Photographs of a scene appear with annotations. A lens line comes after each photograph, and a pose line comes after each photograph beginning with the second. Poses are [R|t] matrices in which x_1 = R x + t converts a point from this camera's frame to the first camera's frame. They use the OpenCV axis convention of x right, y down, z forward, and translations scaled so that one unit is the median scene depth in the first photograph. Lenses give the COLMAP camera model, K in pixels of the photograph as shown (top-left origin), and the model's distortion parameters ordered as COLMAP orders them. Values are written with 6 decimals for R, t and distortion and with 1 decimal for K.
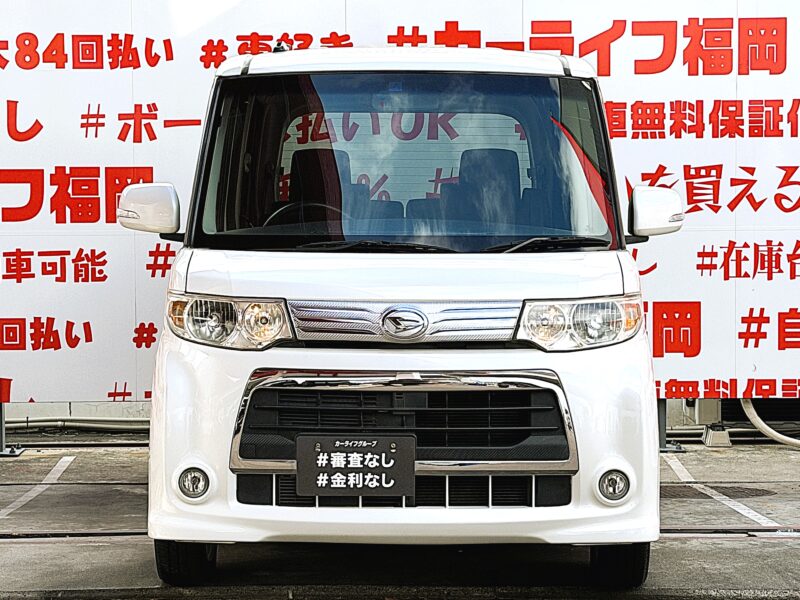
lens RADIAL K [[2143.7, 0, 373.6], [0, 2143.7, 331.4], [0, 0, 1]] dist [0.120864, 0.000000]
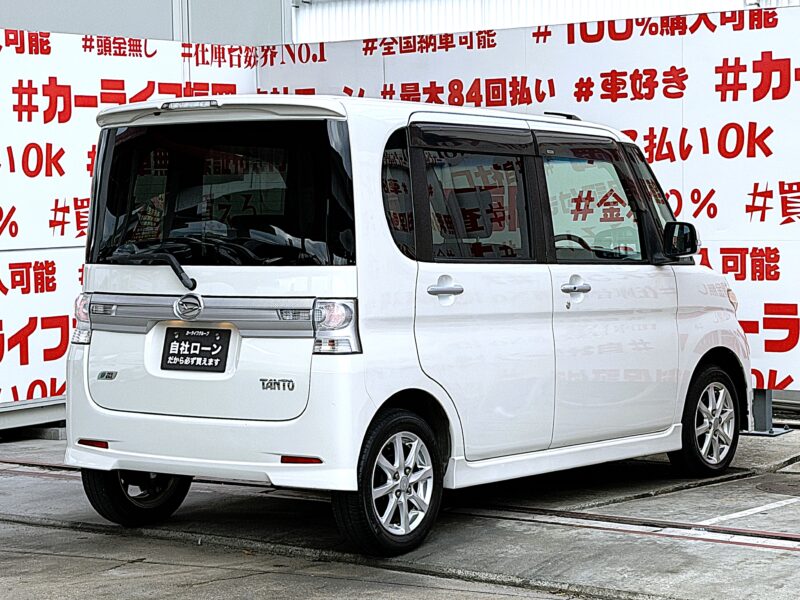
lens RADIAL K [[1964.0, 0, 390.8], [0, 1964.0, 317.9], [0, 0, 1]] dist [0.123467, 0.000000]
pose [[0.805205, 0.029184, -0.592277, 0.492555], [-0.011873, 0.999381, 0.033103, -0.037304], [0.592877, -0.019623, 0.805054, 0.052107]]
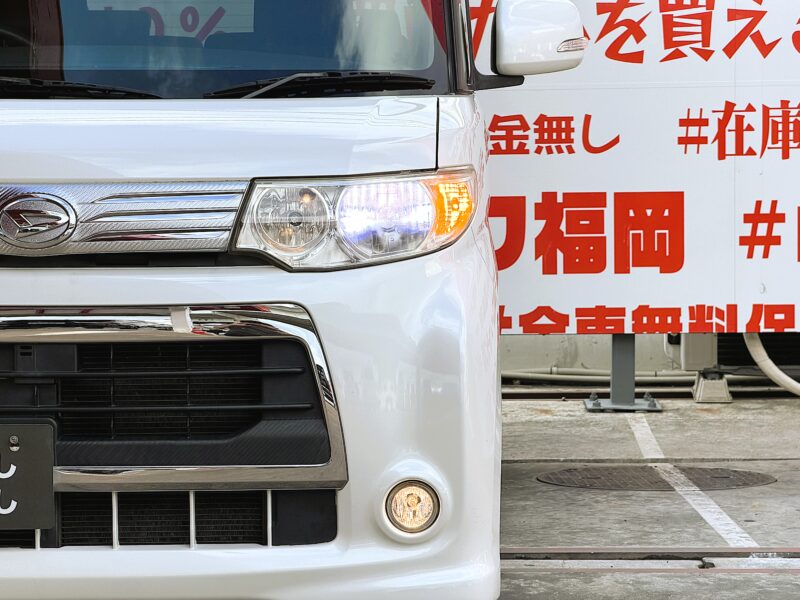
lens RADIAL K [[2476.4, 0, 368.3], [0, 2476.4, 313.6], [0, 0, 1]] dist [0.220657, 0.000000]
pose [[0.999807, -0.004393, -0.019147, 0.067297], [0.004961, 0.999546, 0.029733, 0.000899], [0.019008, -0.029822, 0.999374, 0.208482]]
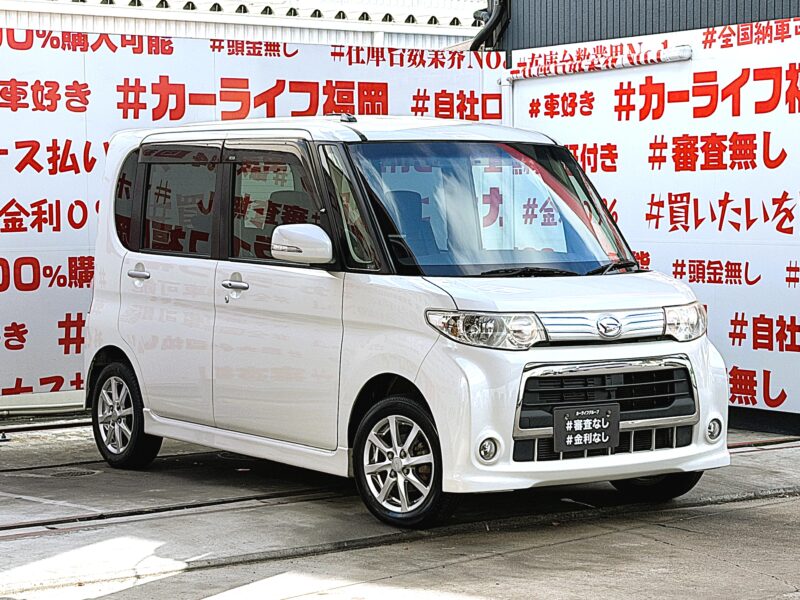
lens RADIAL K [[1967.5, 0, 385.8], [0, 1967.5, 301.5], [0, 0, 1]] dist [0.117804, 0.000000]
pose [[0.820074, -0.031645, 0.571382, -0.507670], [0.031607, 0.999450, 0.009989, -0.022616], [-0.571384, 0.009868, 0.820623, 0.003971]]
